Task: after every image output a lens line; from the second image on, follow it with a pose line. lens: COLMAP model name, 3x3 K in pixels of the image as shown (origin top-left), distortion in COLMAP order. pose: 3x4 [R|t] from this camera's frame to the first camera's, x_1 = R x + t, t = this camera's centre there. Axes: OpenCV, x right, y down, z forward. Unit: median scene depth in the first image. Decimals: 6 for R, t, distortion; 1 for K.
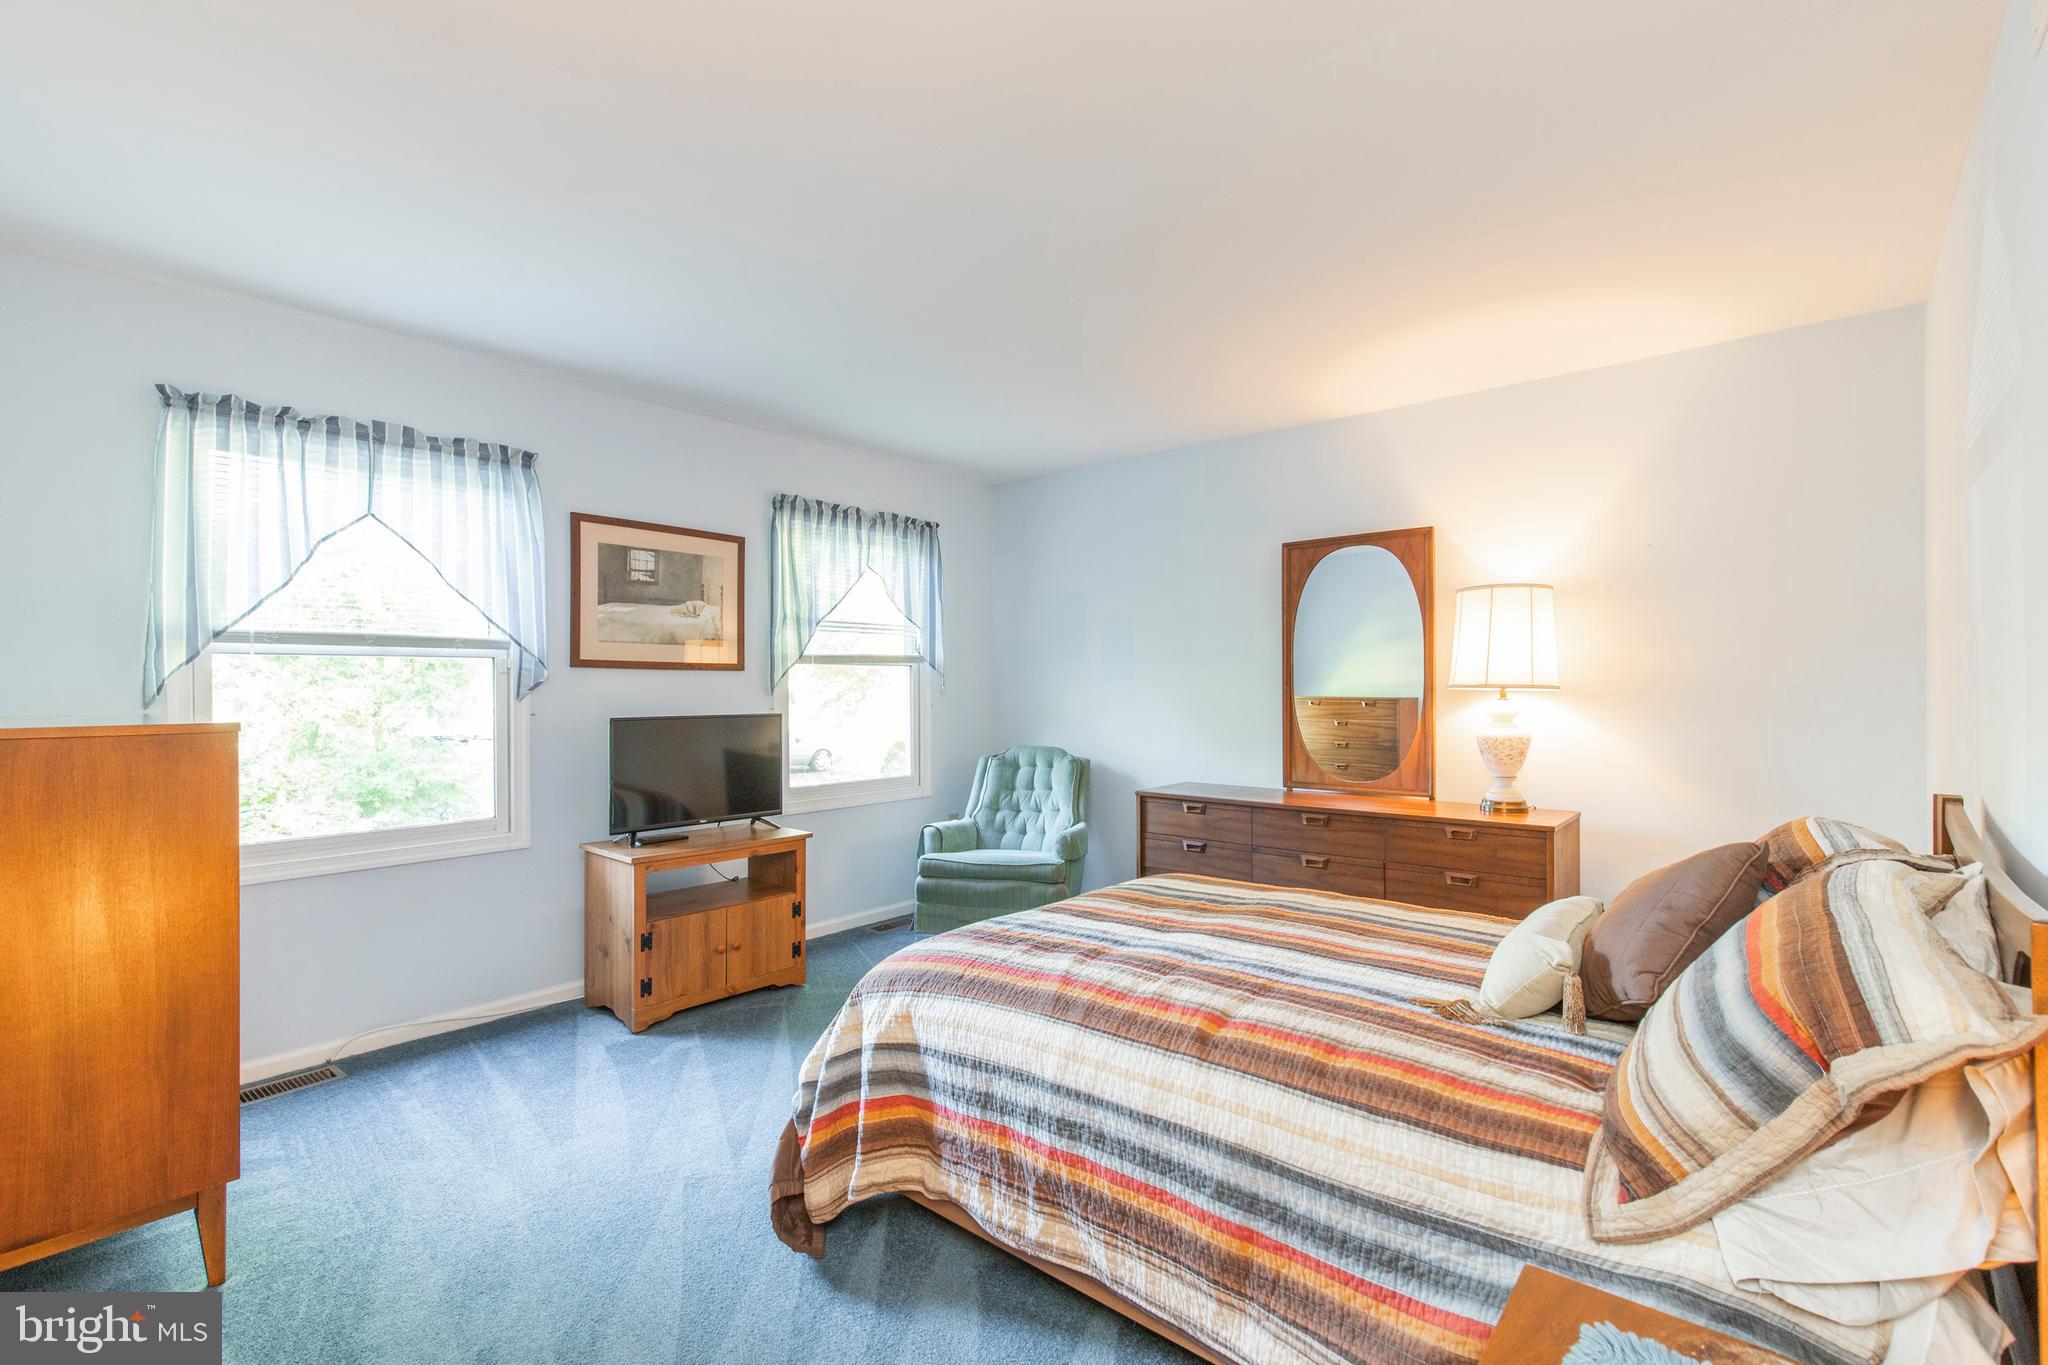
lens RADIAL K [[920.5, 0, 1015.6], [0, 920.5, 690.8], [0, 0, 1]] dist [0.008412, -0.000534]
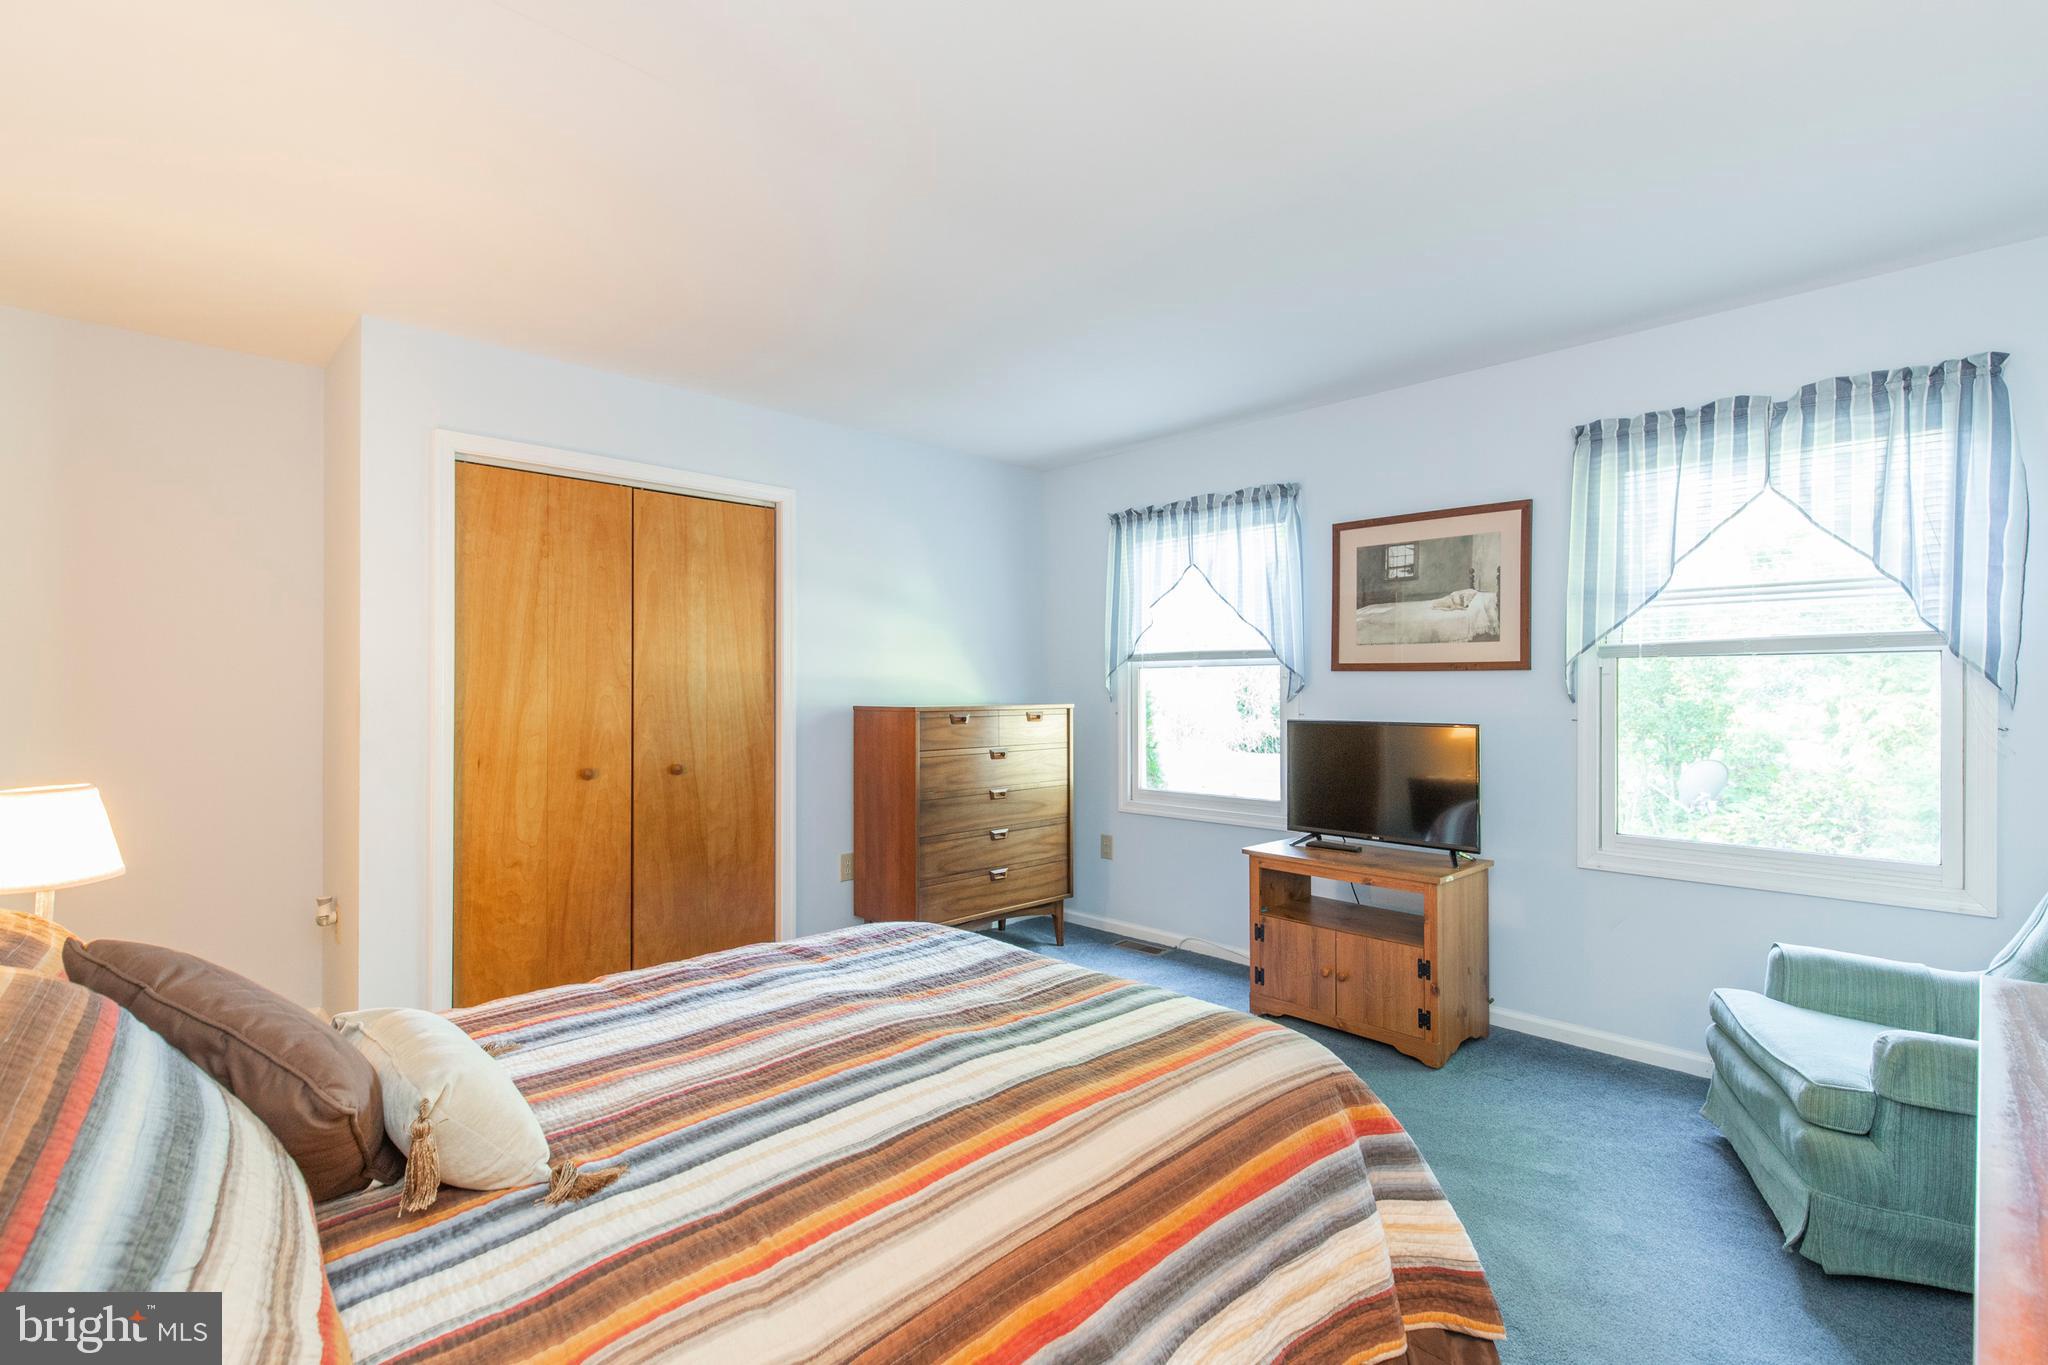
lens RADIAL K [[920.5, 0, 1015.3], [0, 920.5, 685.7], [0, 0, 1]] dist [0.008412, -0.000534]
pose [[-0.078607, 0.002939, -0.996901, 0.576205], [-0.001431, 0.999994, 0.003061, -0.010944], [0.996905, 0.001667, -0.078602, 0.689235]]
